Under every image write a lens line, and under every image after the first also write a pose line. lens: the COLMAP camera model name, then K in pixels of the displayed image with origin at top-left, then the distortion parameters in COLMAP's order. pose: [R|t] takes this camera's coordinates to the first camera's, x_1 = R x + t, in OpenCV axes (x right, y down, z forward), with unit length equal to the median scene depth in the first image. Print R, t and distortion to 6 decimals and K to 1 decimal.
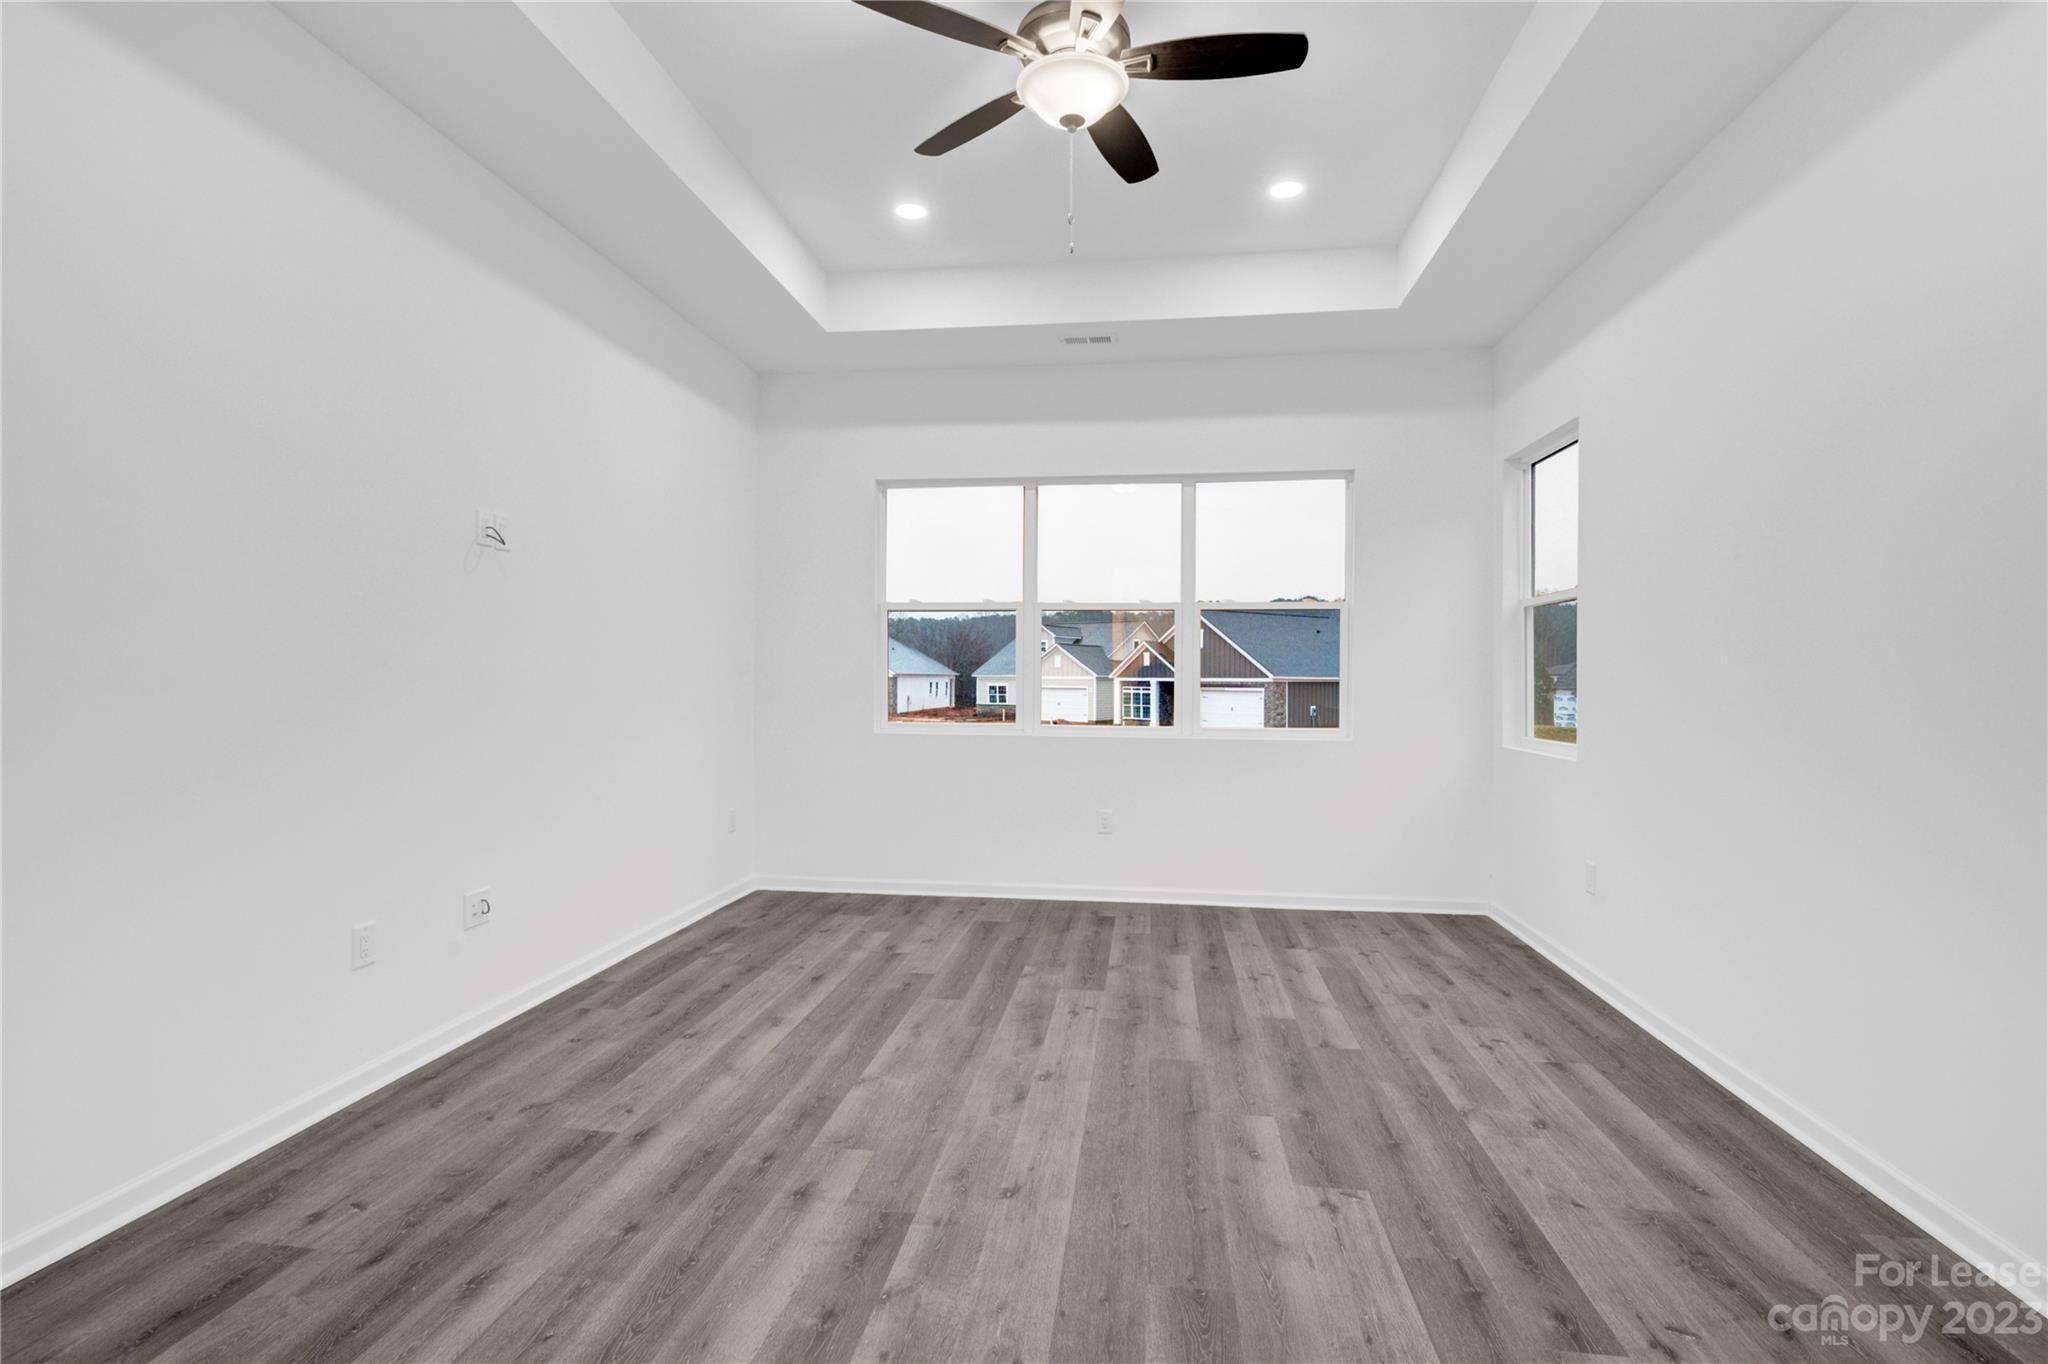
lens RADIAL K [[978.5, 0, 1024.0], [0, 978.5, 682.0], [0, 0, 1]] dist [-0.000101, 0.000487]
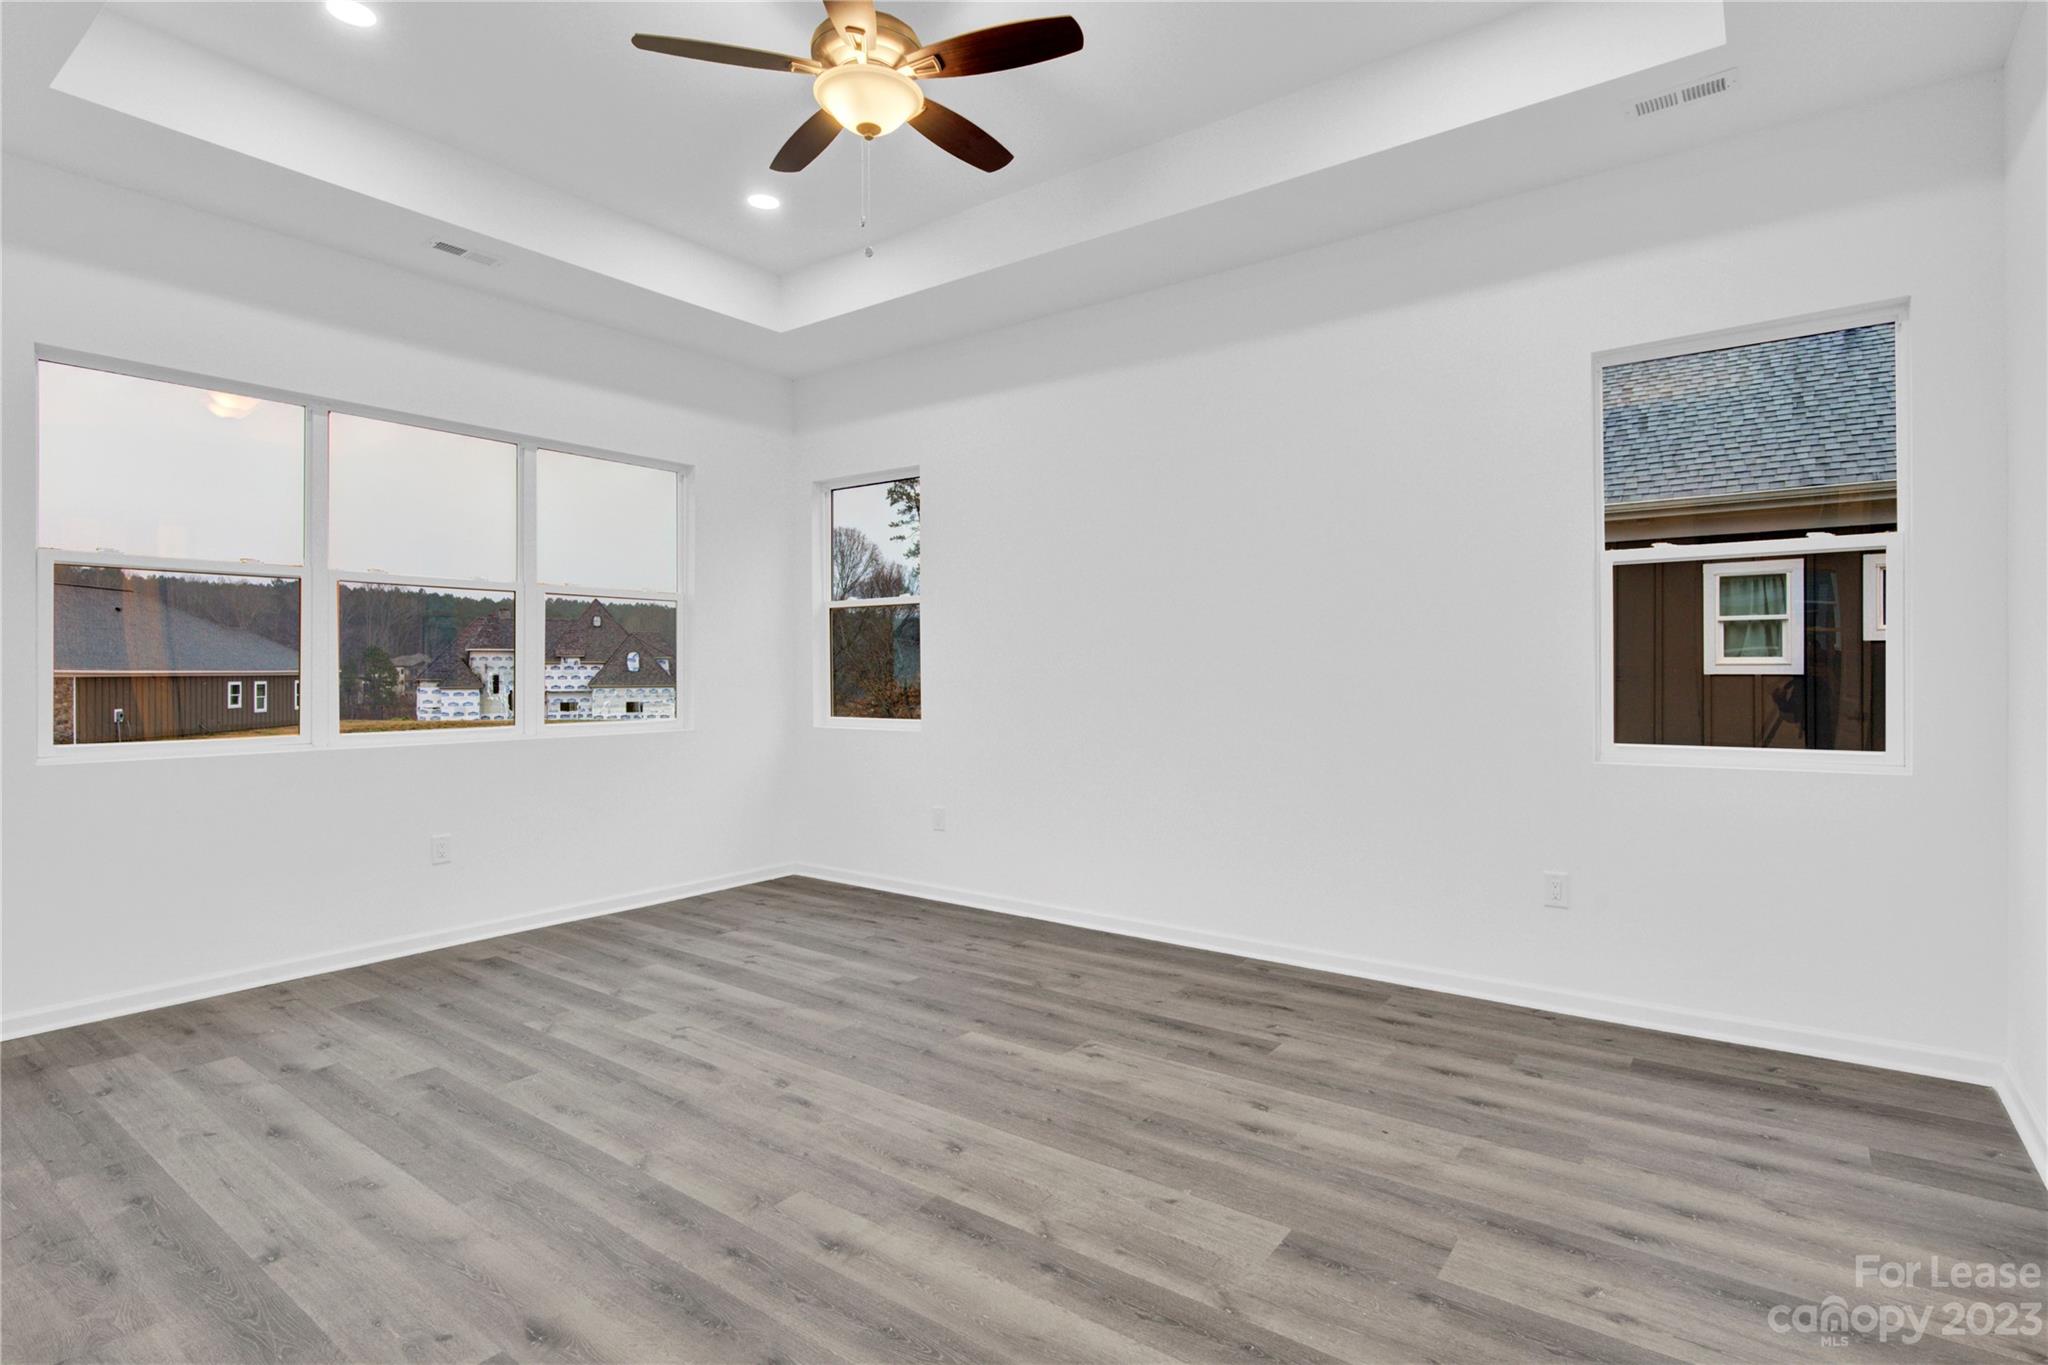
lens RADIAL K [[1021.1, 0, 1024.0], [0, 1021.1, 682.5], [0, 0, 1]] dist [-0.004252, -0.000647]
pose [[0.476947, -0.017101, 0.878766, -0.744658], [0.009159, 0.999853, 0.014486, -0.004282], [-0.878885, 0.001140, 0.477033, 0.310003]]
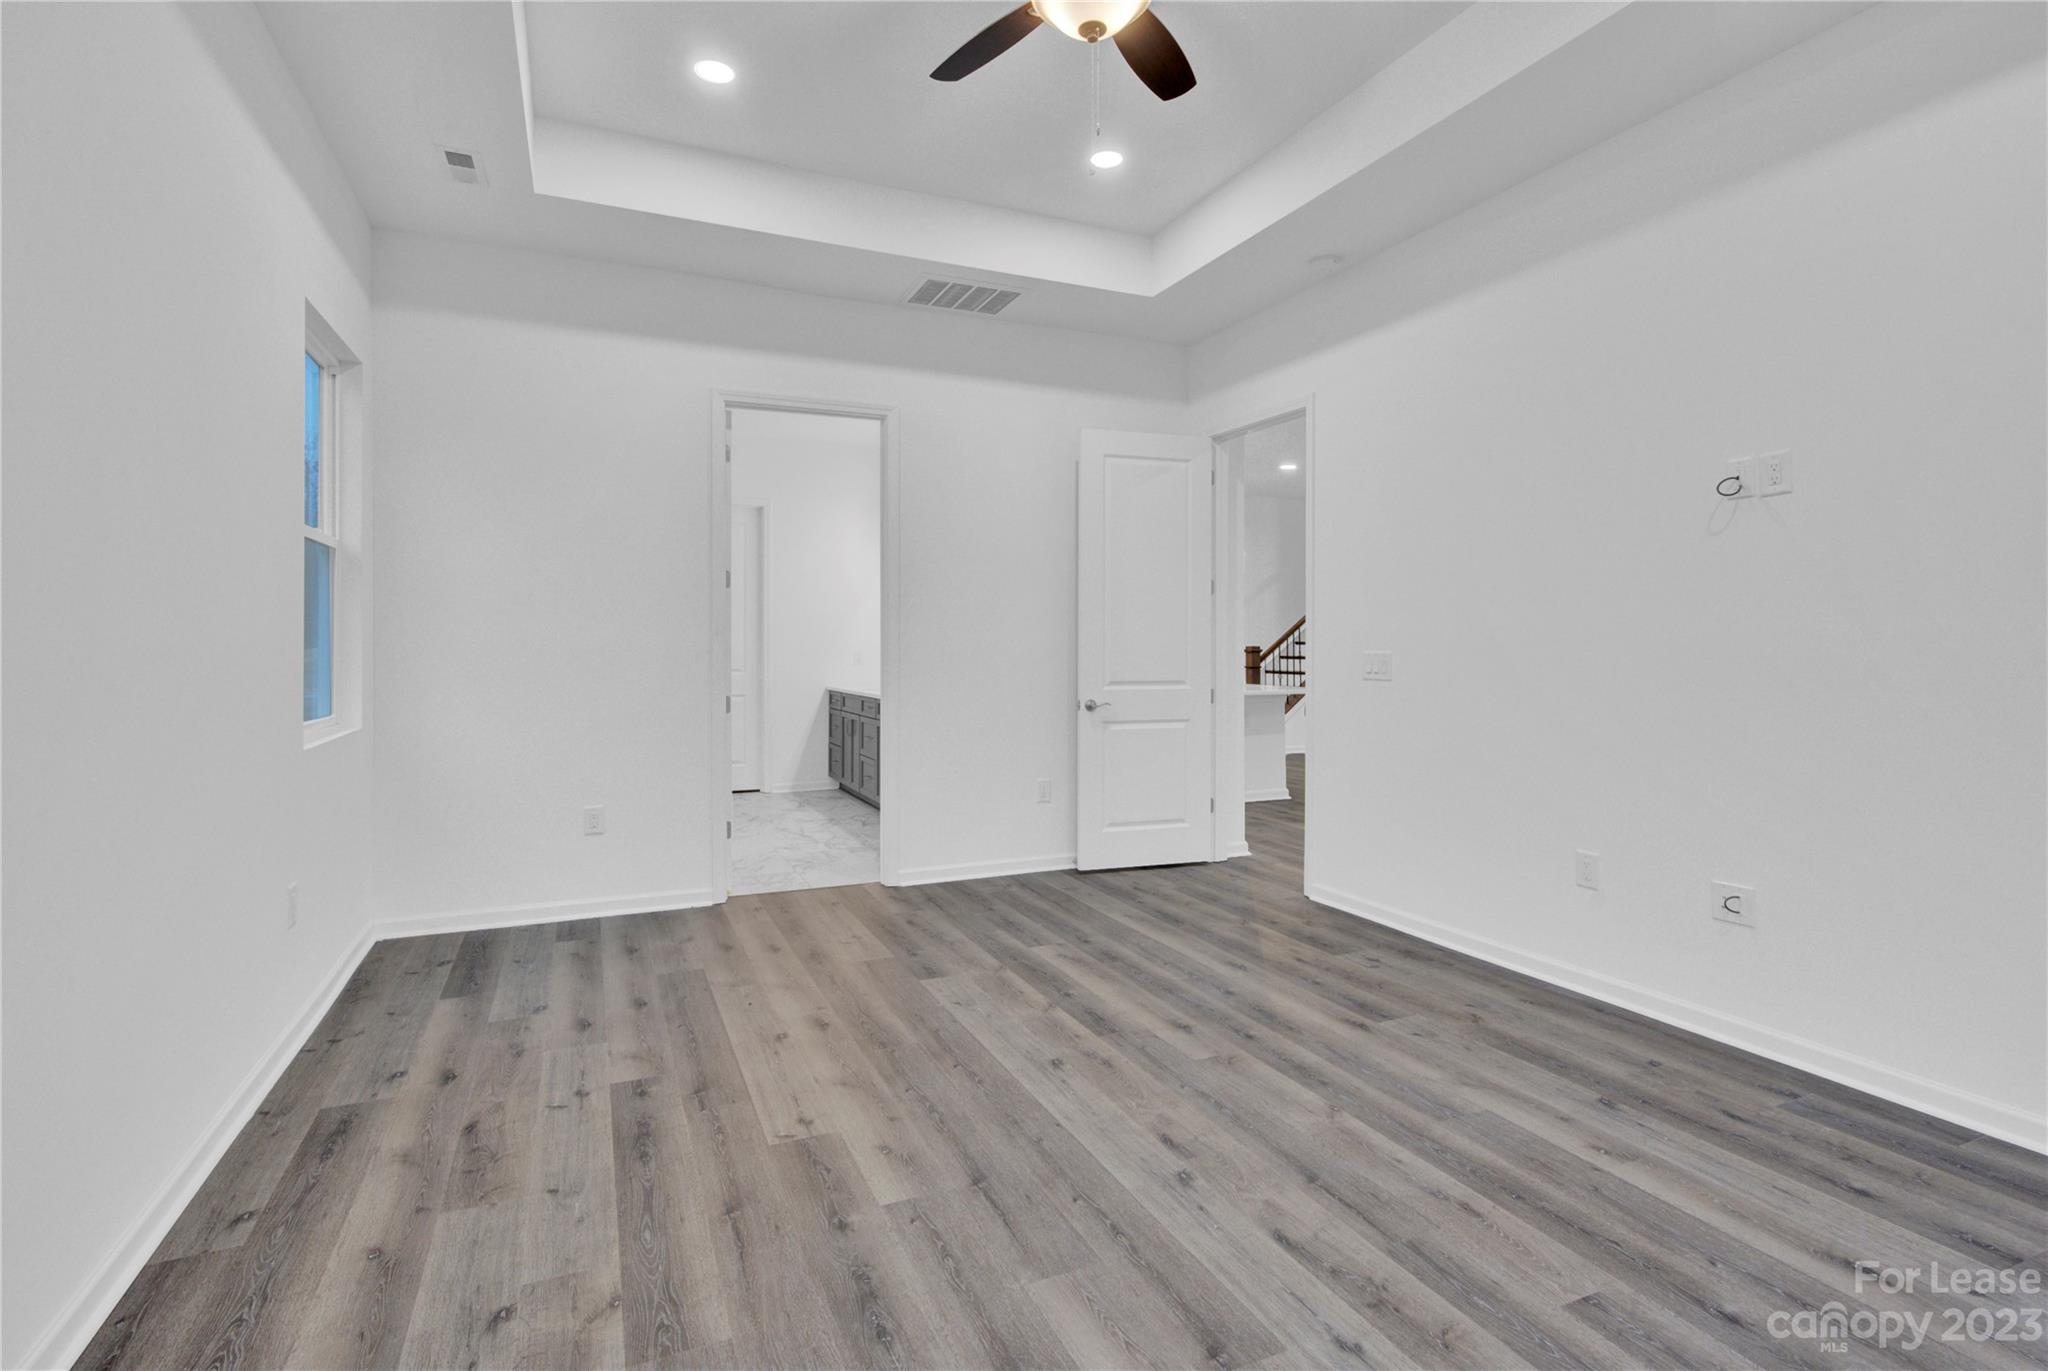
lens RADIAL K [[948.1, 0, 1020.8], [0, 948.1, 651.3], [0, 0, 1]] dist [0.002468, 0.000517]
pose [[-0.849702, -0.003595, -0.527251, 0.511406], [-0.007290, 0.999961, 0.004930, -0.001187], [0.527213, 0.008033, -0.849695, 1.548939]]
